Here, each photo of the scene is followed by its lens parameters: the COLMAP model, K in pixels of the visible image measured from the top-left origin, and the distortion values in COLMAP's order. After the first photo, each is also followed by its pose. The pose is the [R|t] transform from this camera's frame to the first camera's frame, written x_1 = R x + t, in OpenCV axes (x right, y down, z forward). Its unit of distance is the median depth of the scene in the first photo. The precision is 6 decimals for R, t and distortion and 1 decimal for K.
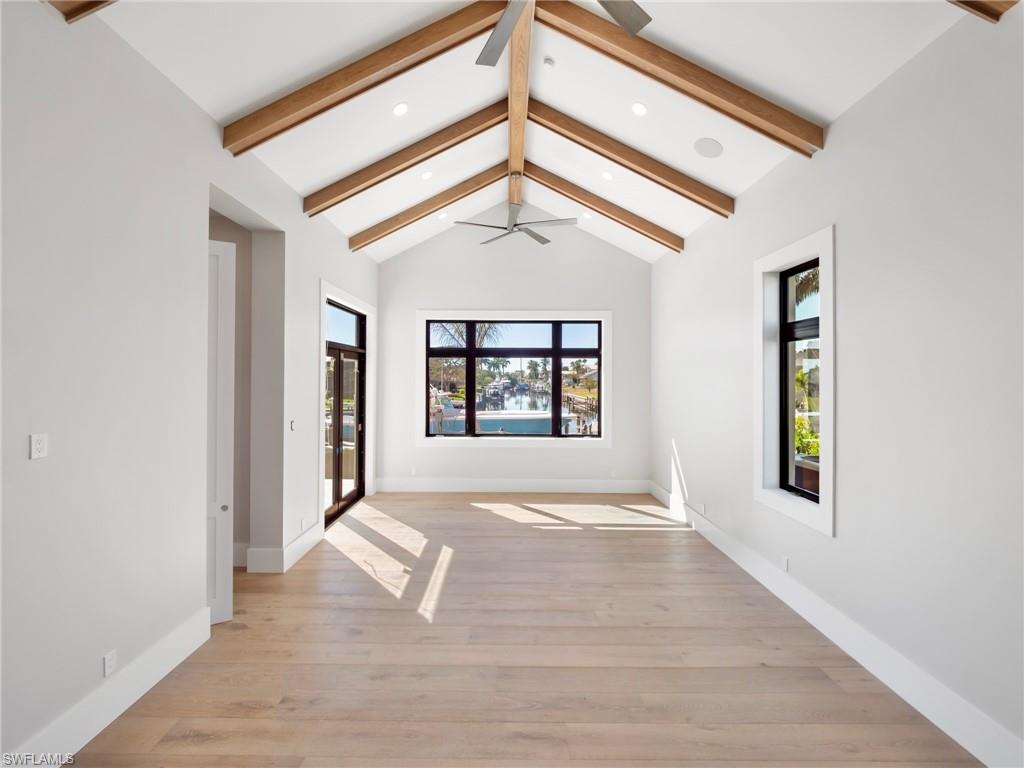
lens RADIAL K [[433.6, 0, 501.9], [0, 433.6, 378.2], [0, 0, 1]] dist [0.002002, -0.004342]
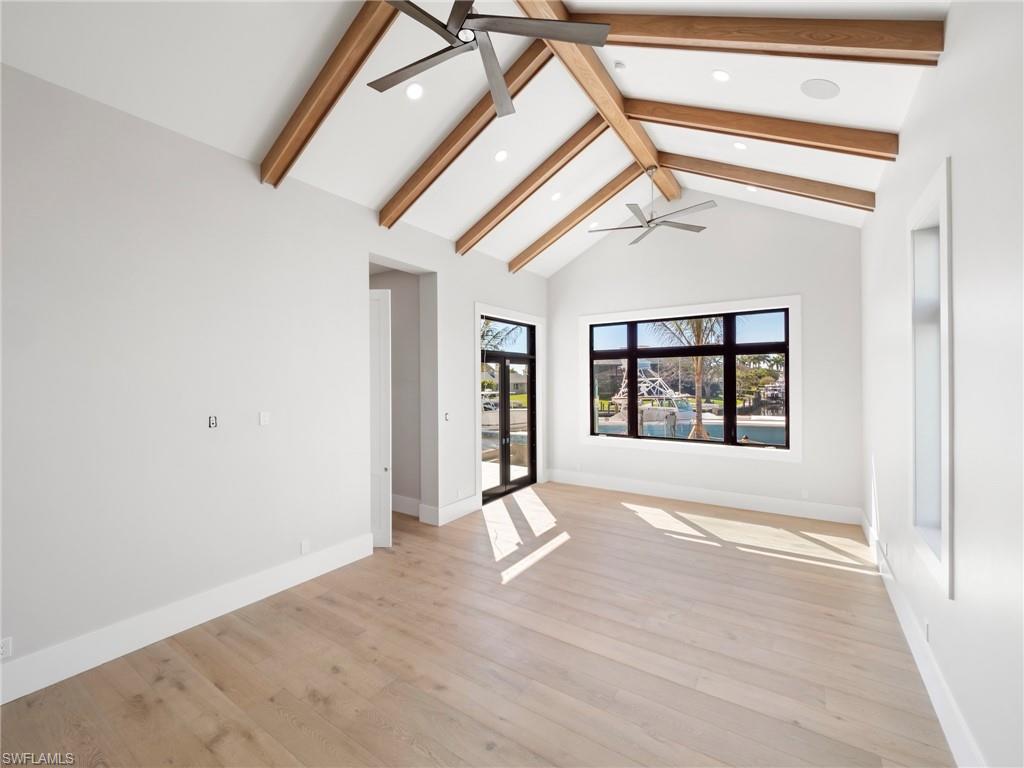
lens RADIAL K [[433.6, 0, 501.3], [0, 433.6, 382.1], [0, 0, 1]] dist [0.002002, -0.004342]
pose [[0.827668, -0.007772, -0.561165, 0.390978], [0.010959, 0.999937, 0.002314, 0.001856], [0.561112, -0.008066, 0.827701, 0.004240]]
